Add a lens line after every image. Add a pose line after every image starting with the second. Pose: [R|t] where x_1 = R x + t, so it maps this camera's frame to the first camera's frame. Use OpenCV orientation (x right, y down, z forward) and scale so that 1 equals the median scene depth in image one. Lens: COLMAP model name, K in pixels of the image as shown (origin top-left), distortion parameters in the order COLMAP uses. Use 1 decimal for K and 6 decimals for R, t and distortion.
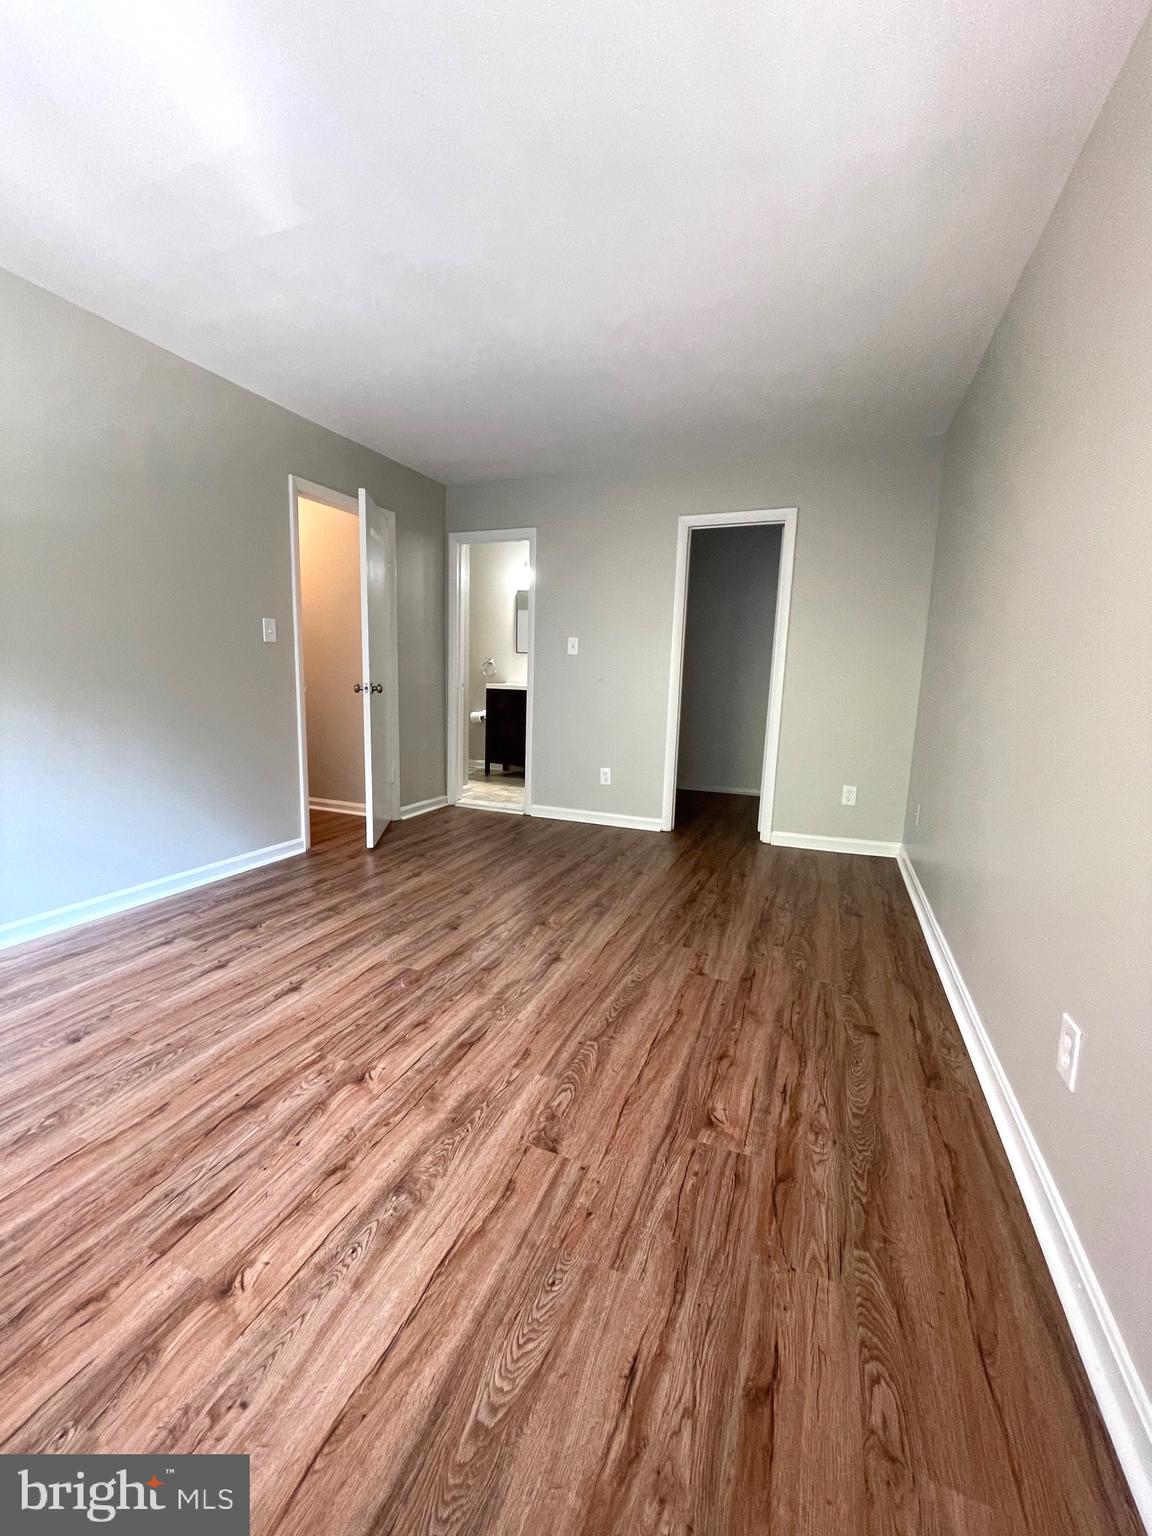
lens RADIAL K [[629.8, 0, 576.0], [0, 629.8, 768.0], [0, 0, 1]] dist [0.002363, -0.000329]
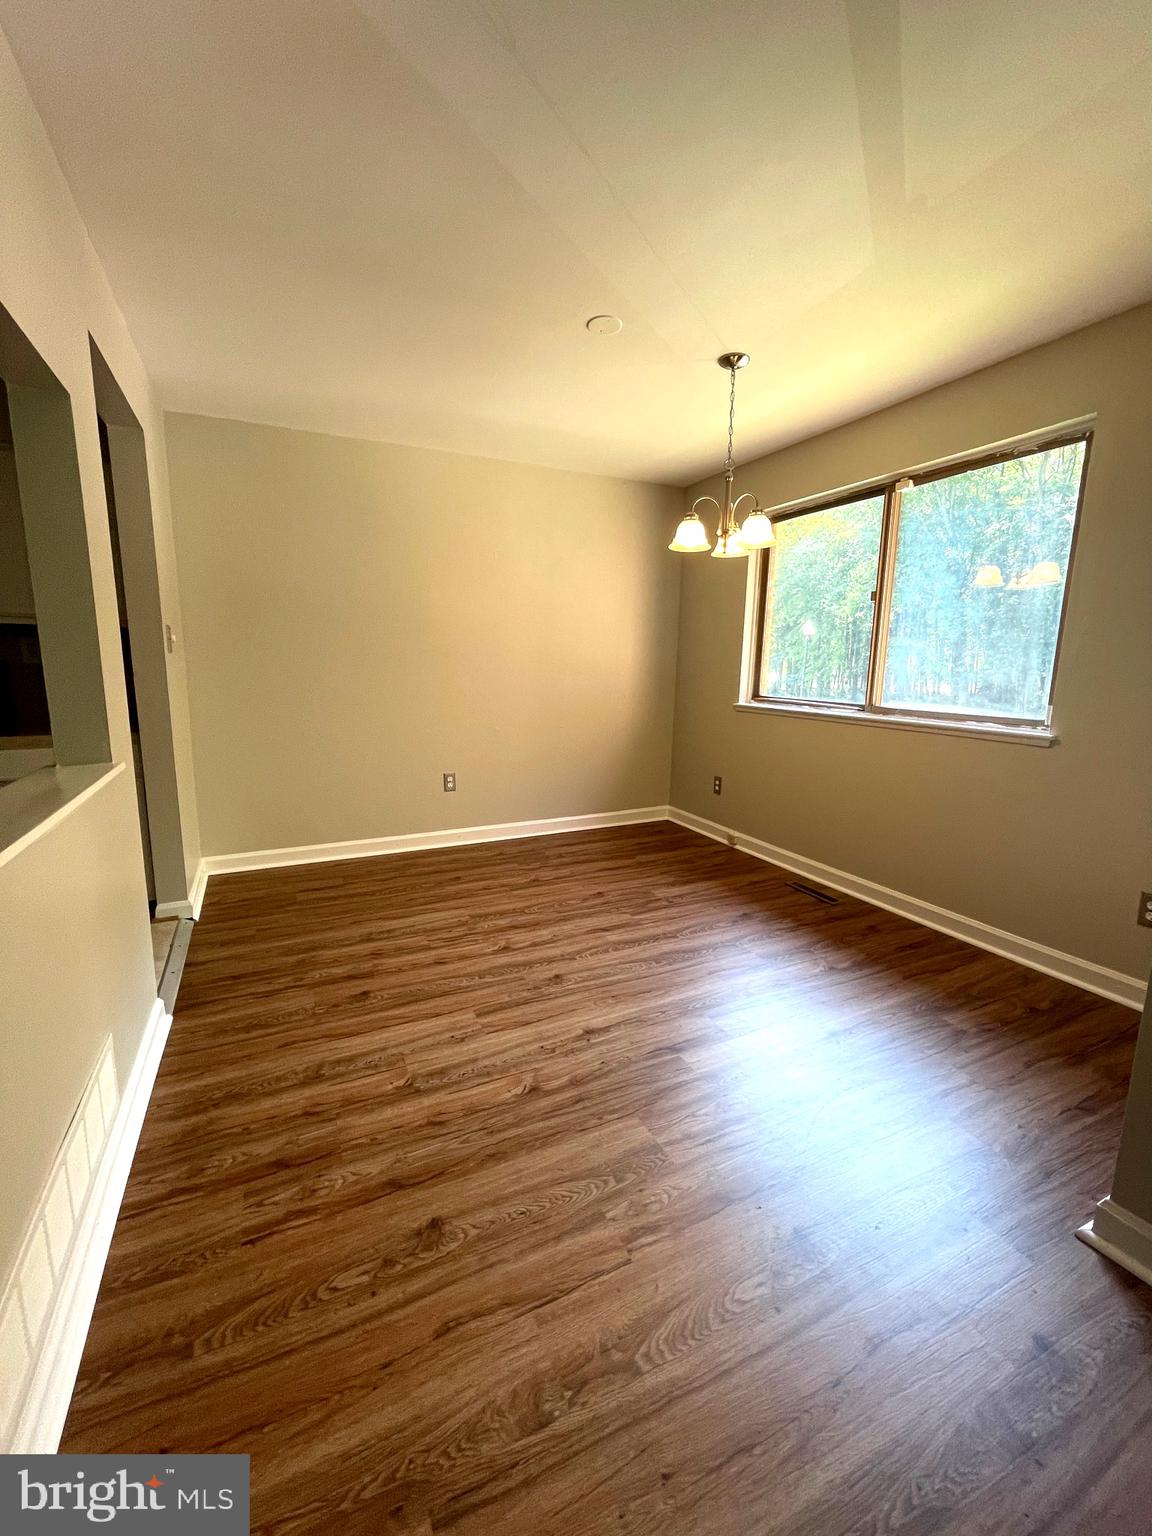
lens RADIAL K [[629.8, 0, 576.0], [0, 629.8, 768.0], [0, 0, 1]] dist [0.002363, -0.000329]
pose [[-0.764193, -0.135474, 0.630599, -1.322238], [0.059220, 0.958825, 0.277754, -0.364384], [-0.642263, 0.249602, -0.724705, 1.615228]]
